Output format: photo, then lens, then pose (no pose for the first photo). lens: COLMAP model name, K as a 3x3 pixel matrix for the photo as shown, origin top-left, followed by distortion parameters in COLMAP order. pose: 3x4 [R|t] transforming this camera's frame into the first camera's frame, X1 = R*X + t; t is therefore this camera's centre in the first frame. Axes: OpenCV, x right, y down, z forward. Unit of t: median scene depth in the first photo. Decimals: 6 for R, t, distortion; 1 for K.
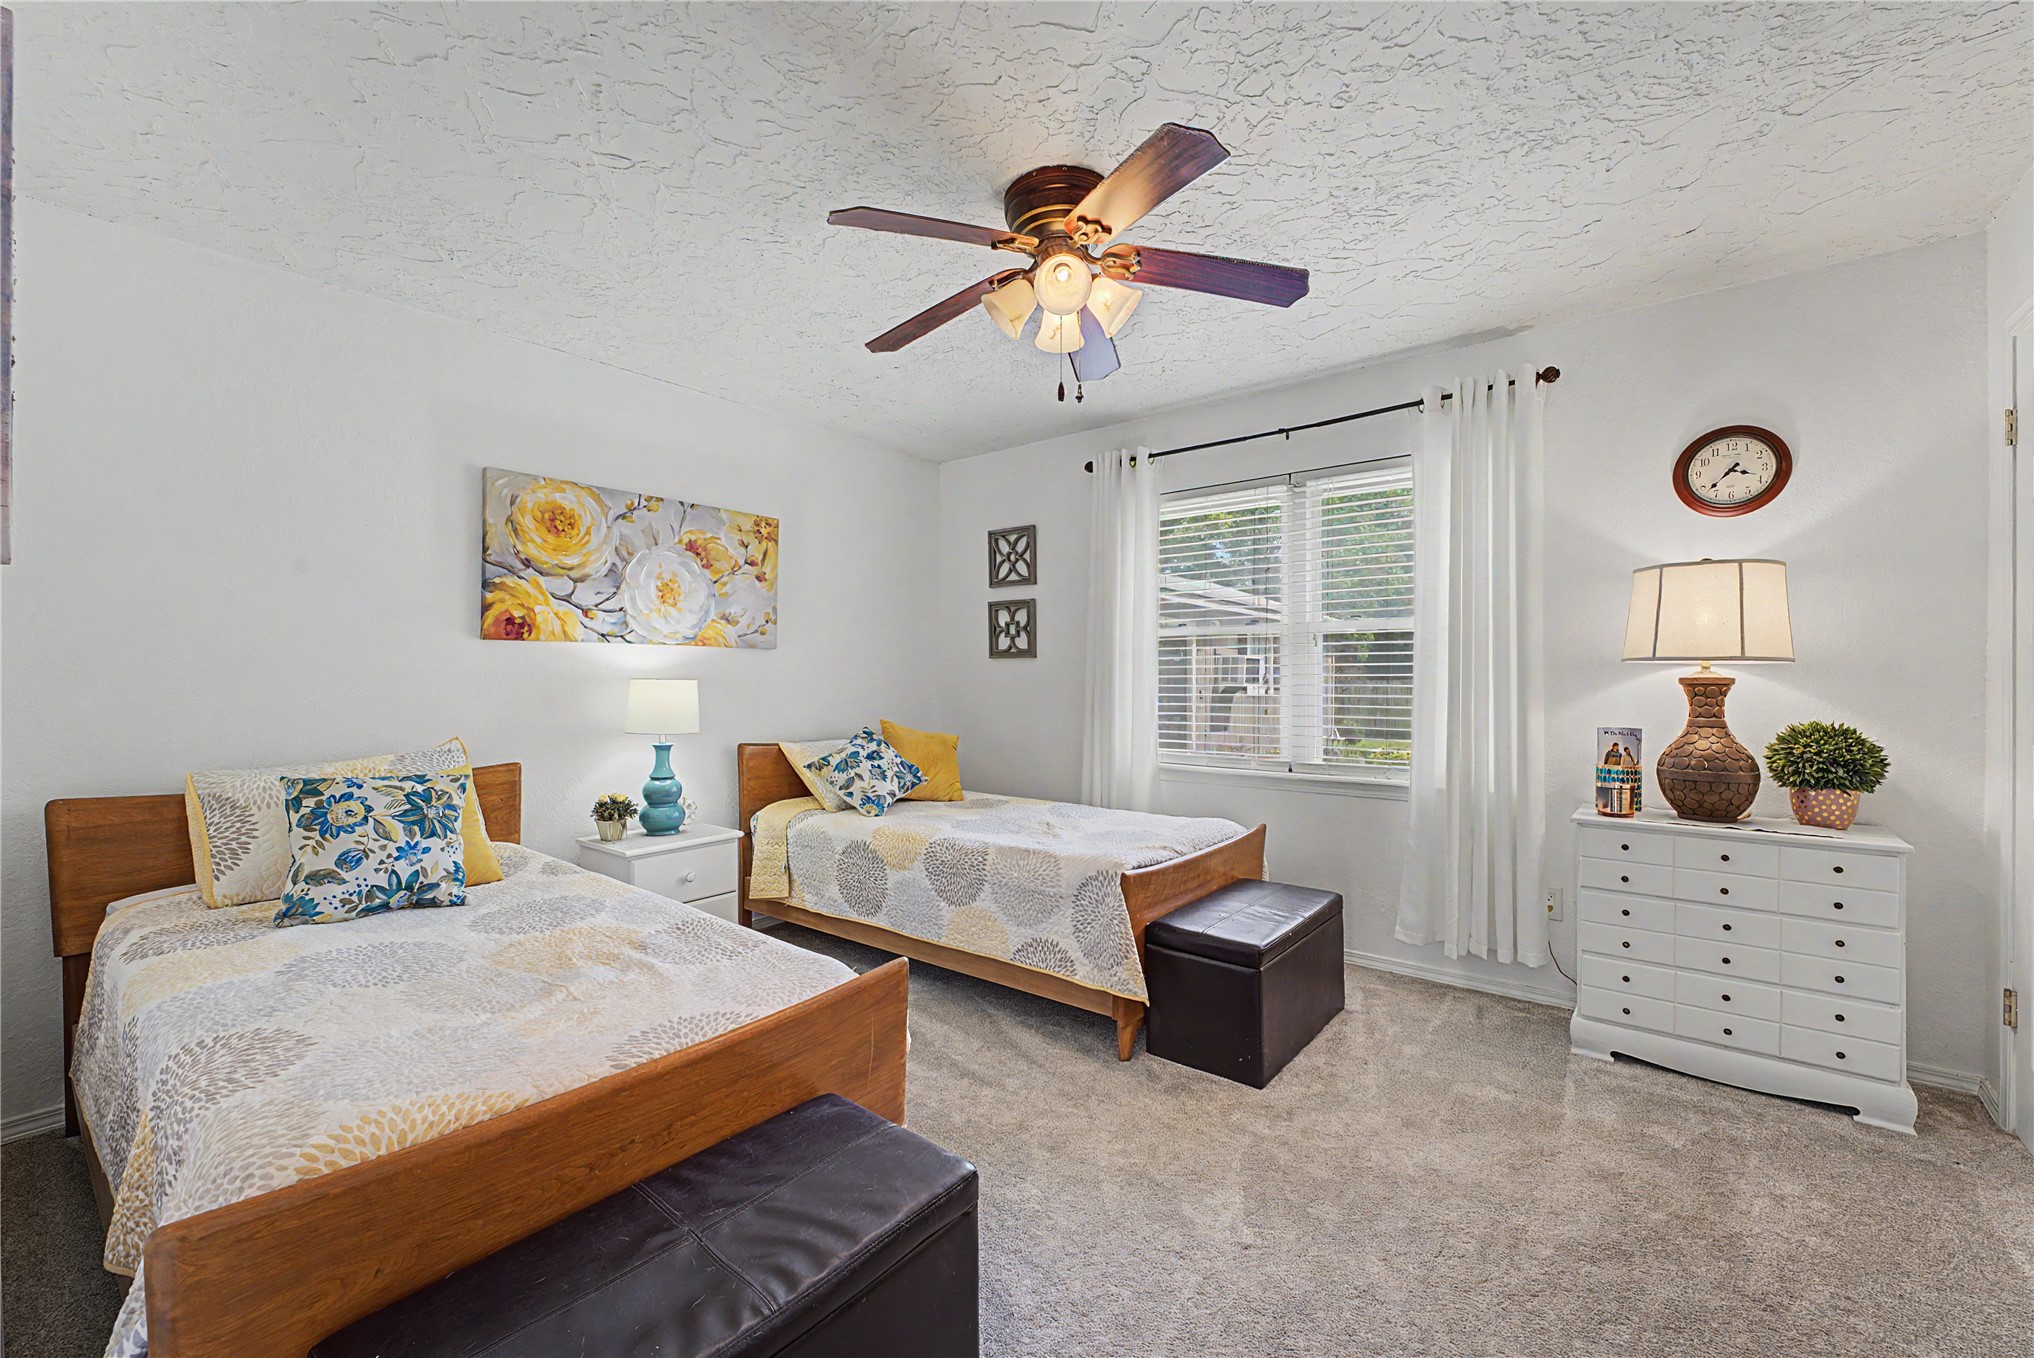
lens RADIAL K [[816.7, 0, 1021.9], [0, 816.7, 675.0], [0, 0, 1]] dist [0.003195, -0.000931]
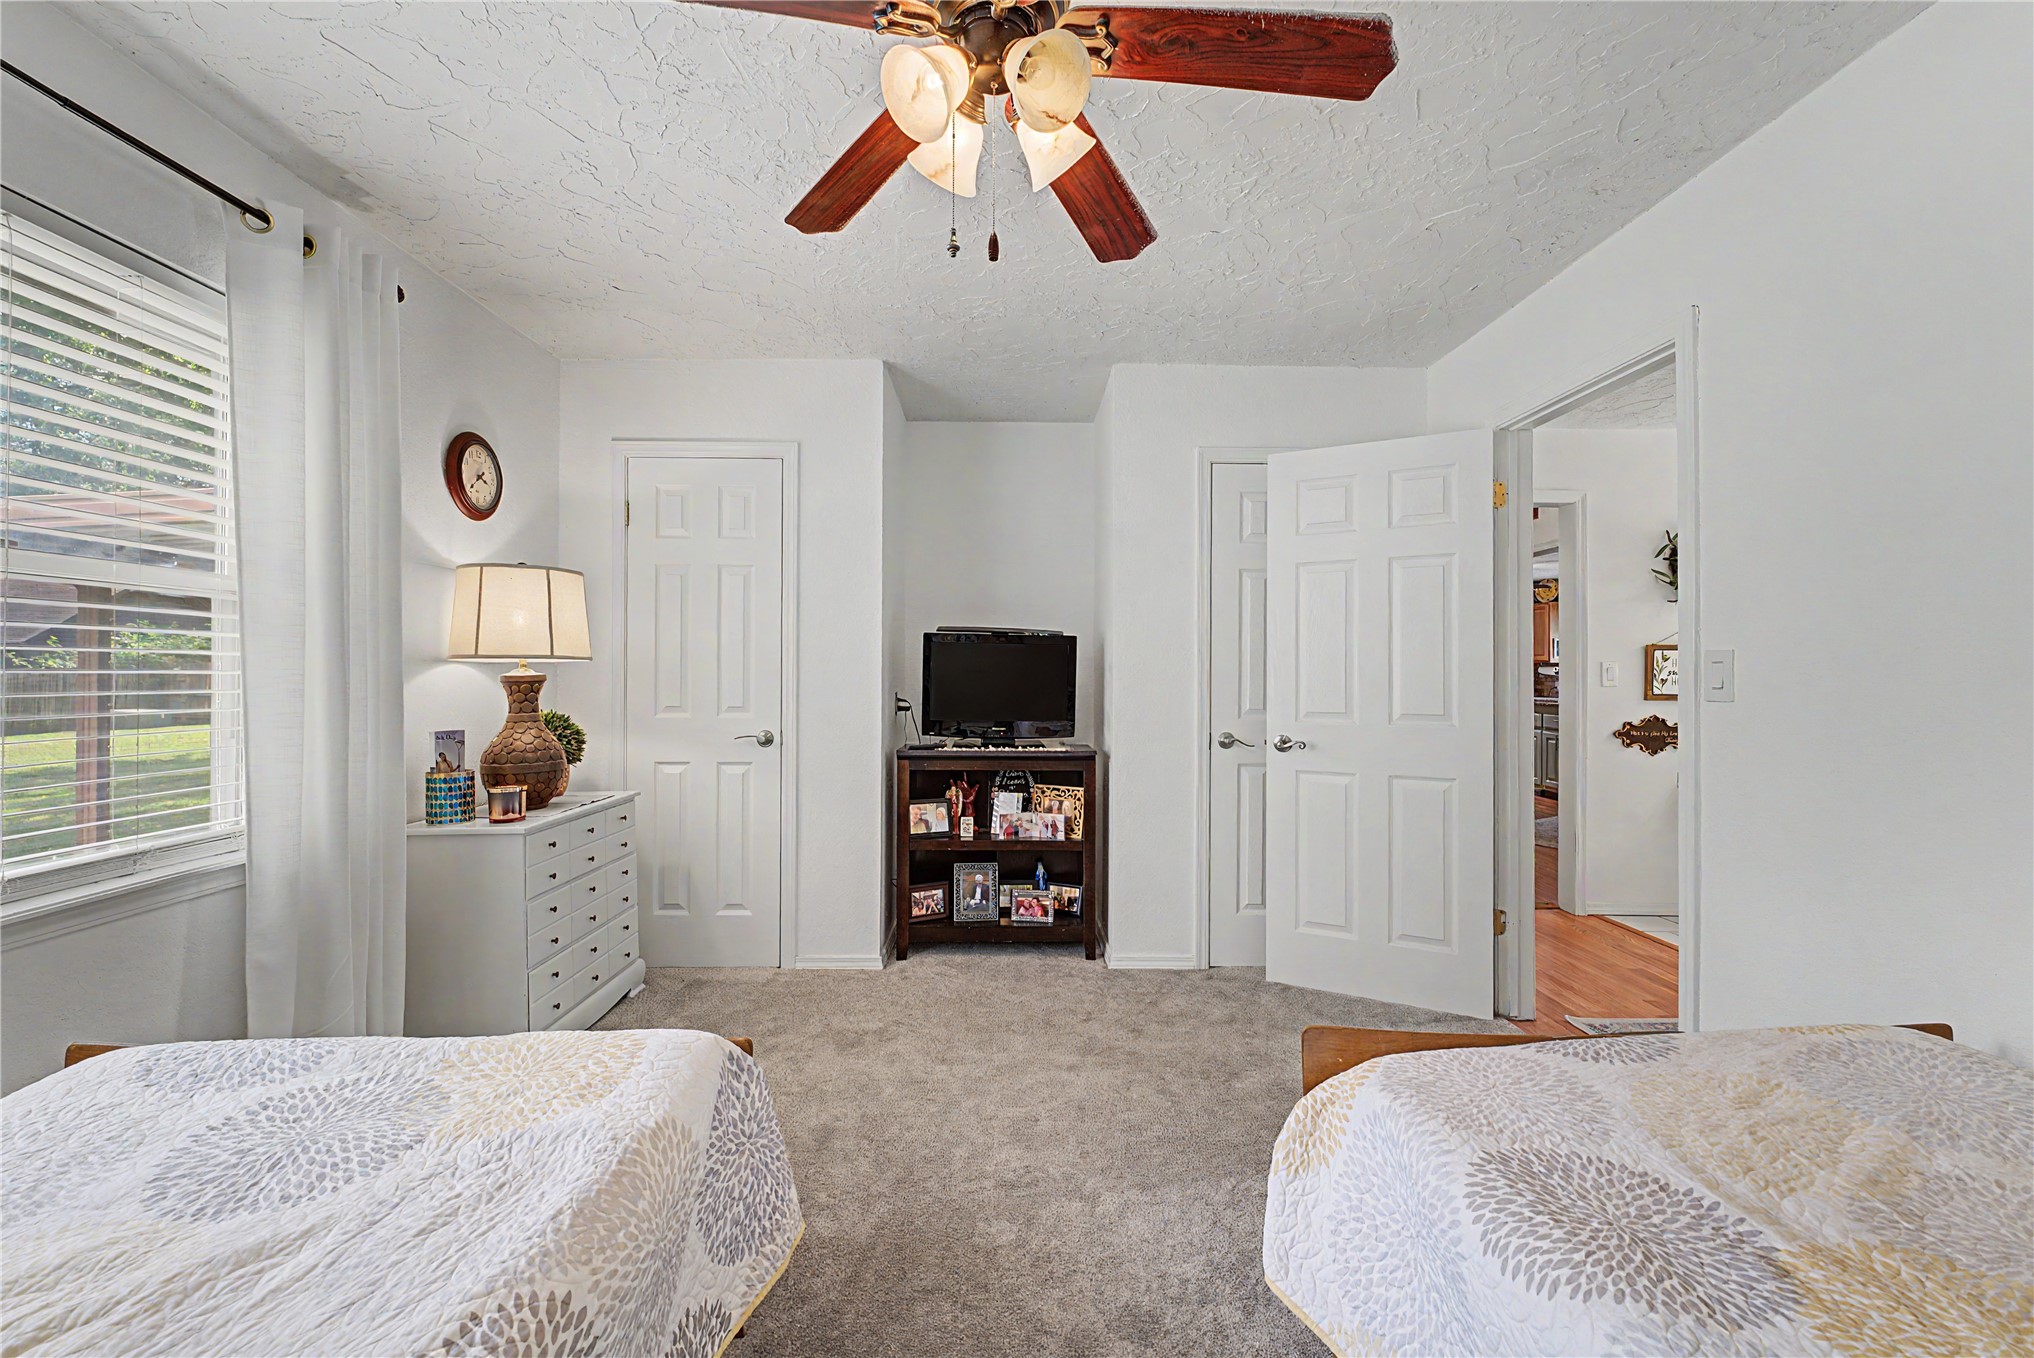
lens RADIAL K [[816.7, 0, 1026.1], [0, 816.7, 677.8], [0, 0, 1]] dist [0.003195, -0.000931]
pose [[-0.624579, -0.006451, 0.780935, -0.391078], [-0.002114, 0.999976, 0.006570, -0.002066], [-0.780959, 0.002452, -0.624577, 1.126225]]
